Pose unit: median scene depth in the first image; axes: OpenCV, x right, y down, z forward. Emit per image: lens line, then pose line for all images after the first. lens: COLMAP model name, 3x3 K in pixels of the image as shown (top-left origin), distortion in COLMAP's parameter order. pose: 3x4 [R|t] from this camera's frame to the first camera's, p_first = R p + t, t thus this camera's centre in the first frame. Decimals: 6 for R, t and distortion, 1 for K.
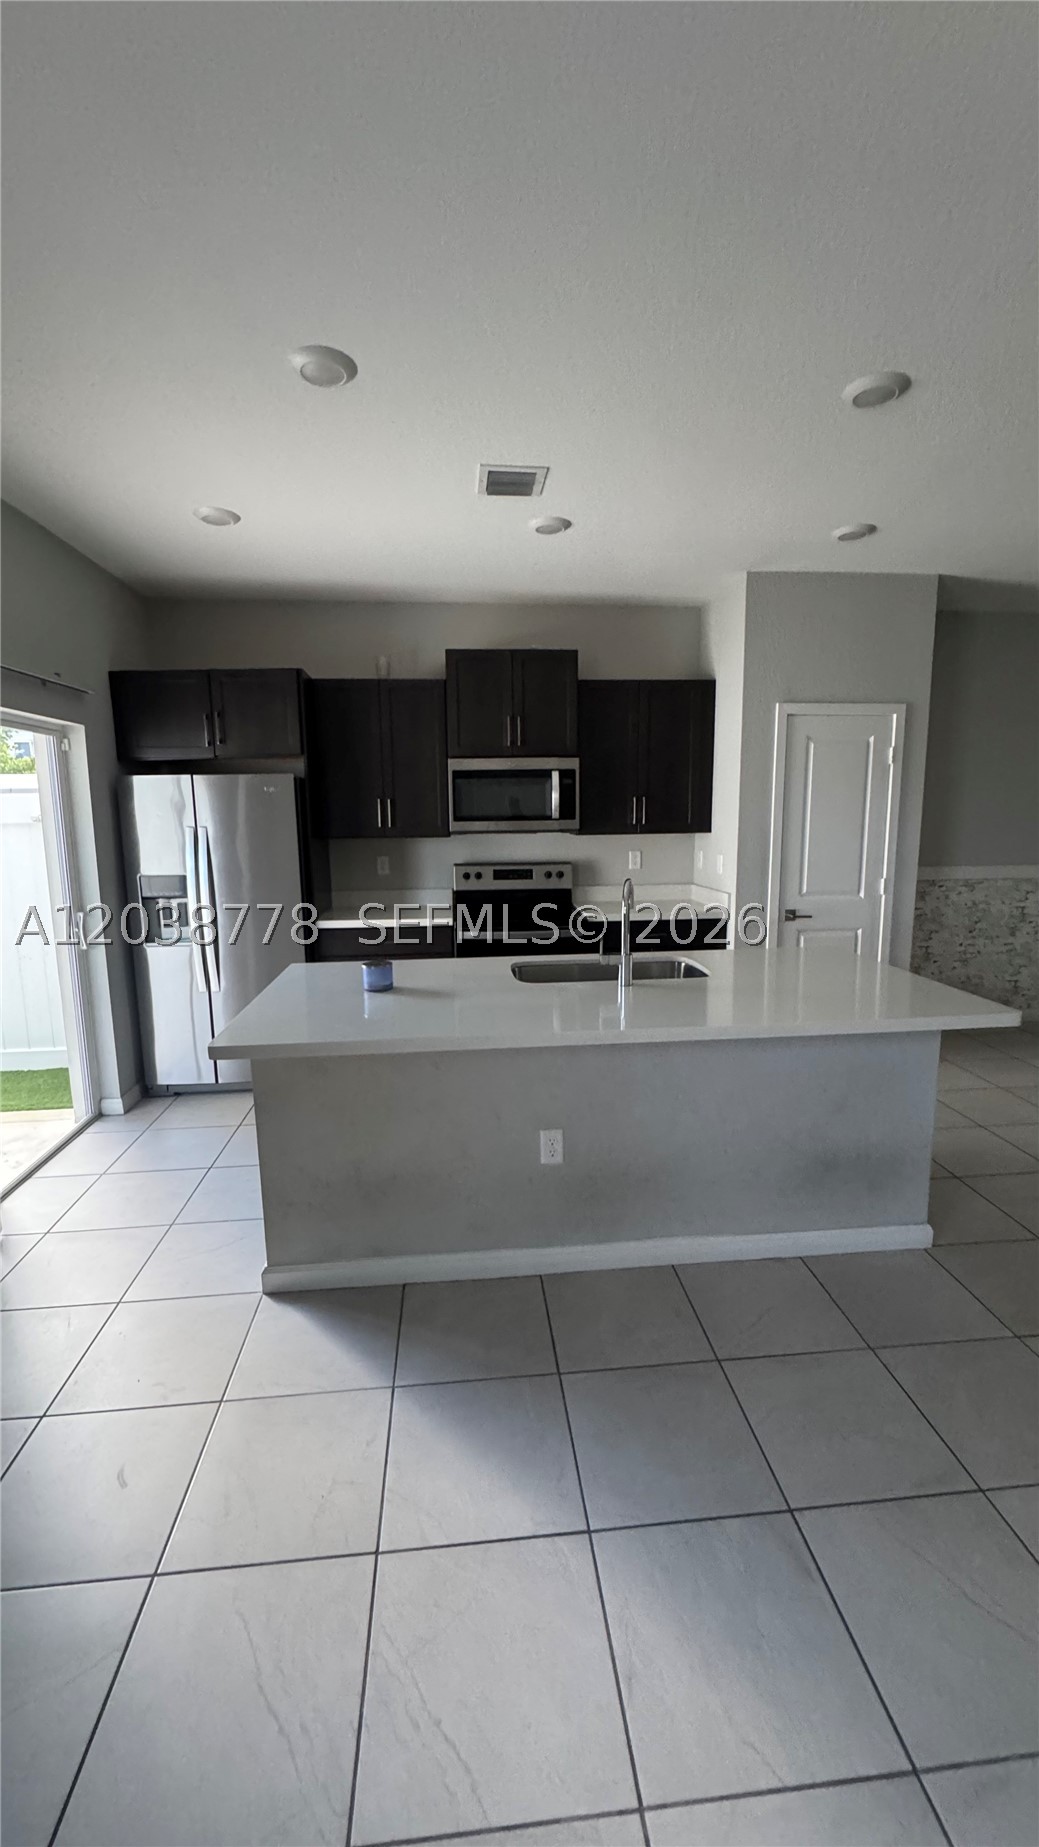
lens RADIAL K [[741.2, 0, 518.4], [0, 741.2, 927.0], [0, 0, 1]] dist [-0.006247, 0.000931]
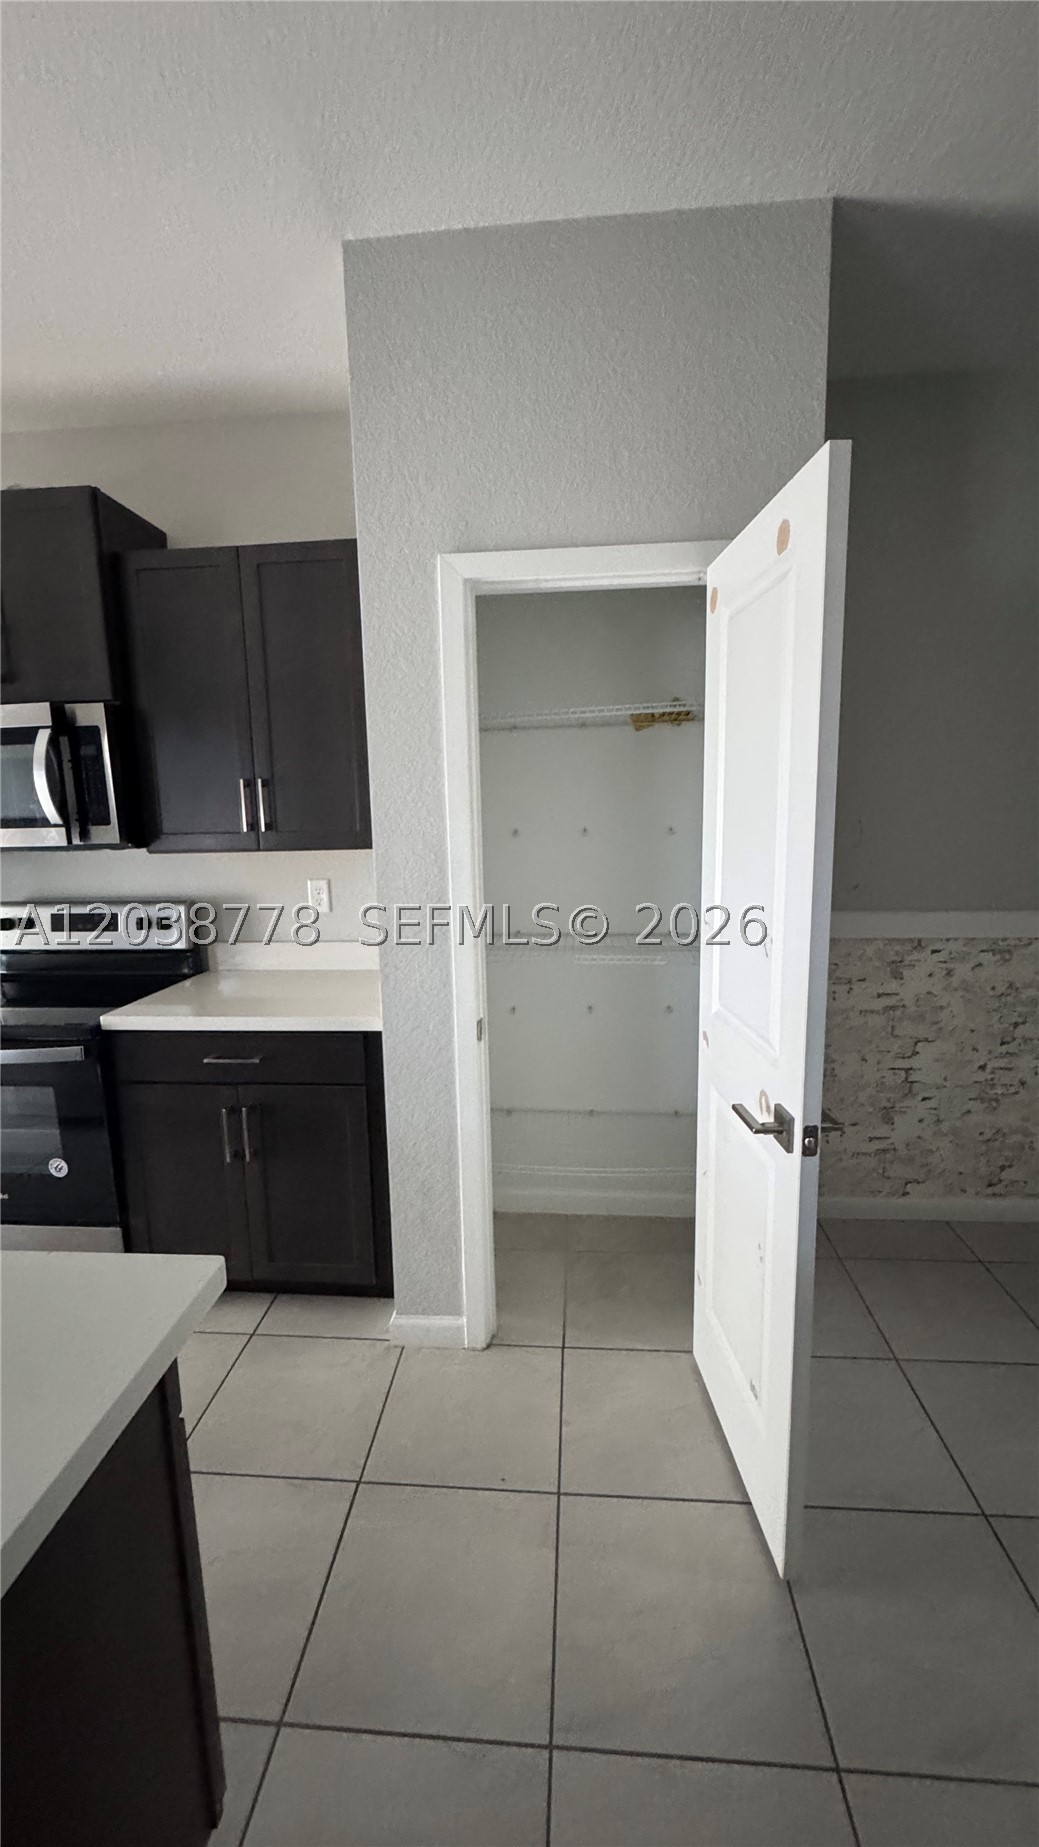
lens RADIAL K [[741.2, 0, 521.9], [0, 741.2, 928.1], [0, 0, 1]] dist [-0.006247, 0.000931]
pose [[0.985315, 0.016490, -0.169946, 0.437454], [-0.015570, 0.999856, 0.006747, -0.079505], [0.170032, -0.004002, 0.985430, 0.532254]]
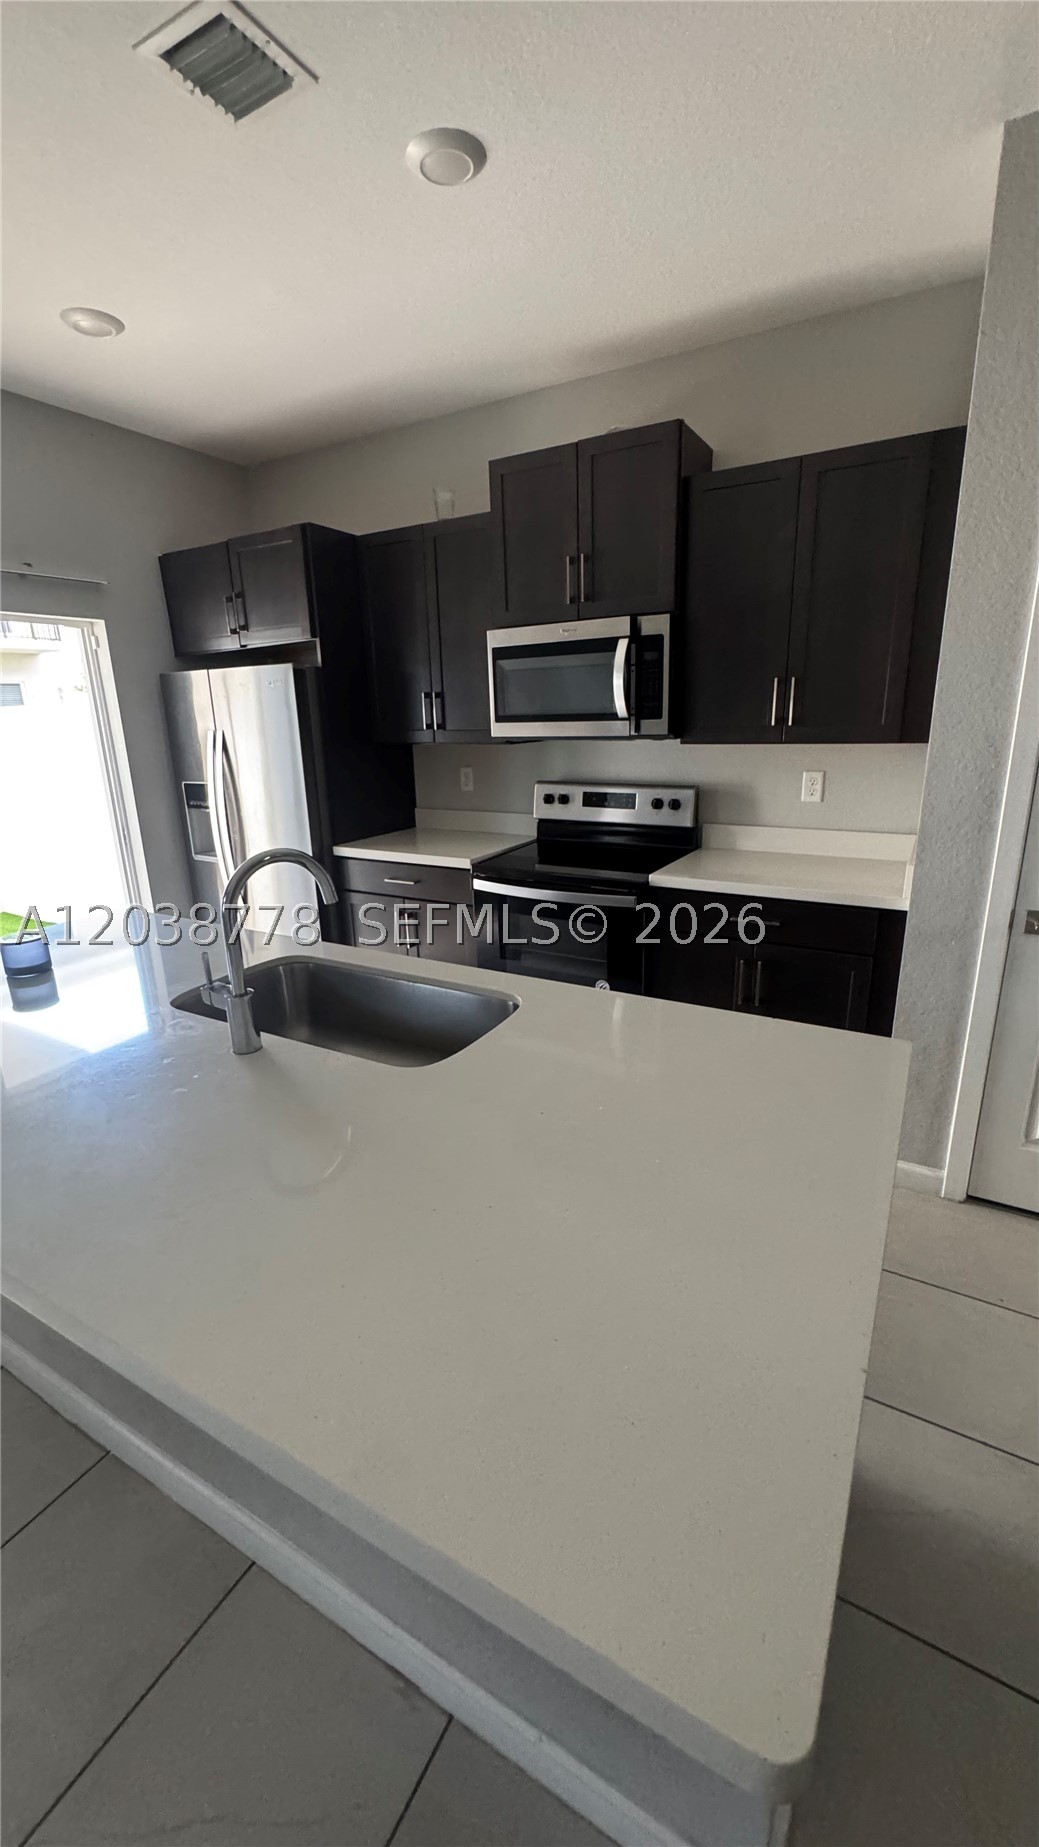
lens RADIAL K [[741.2, 0, 518.2], [0, 741.2, 928.4], [0, 0, 1]] dist [-0.006247, 0.000931]
pose [[0.812993, 0.154991, -0.561267, 0.348624], [-0.076161, 0.983947, 0.161393, -0.061523], [0.577271, -0.088464, 0.811746, 0.400794]]
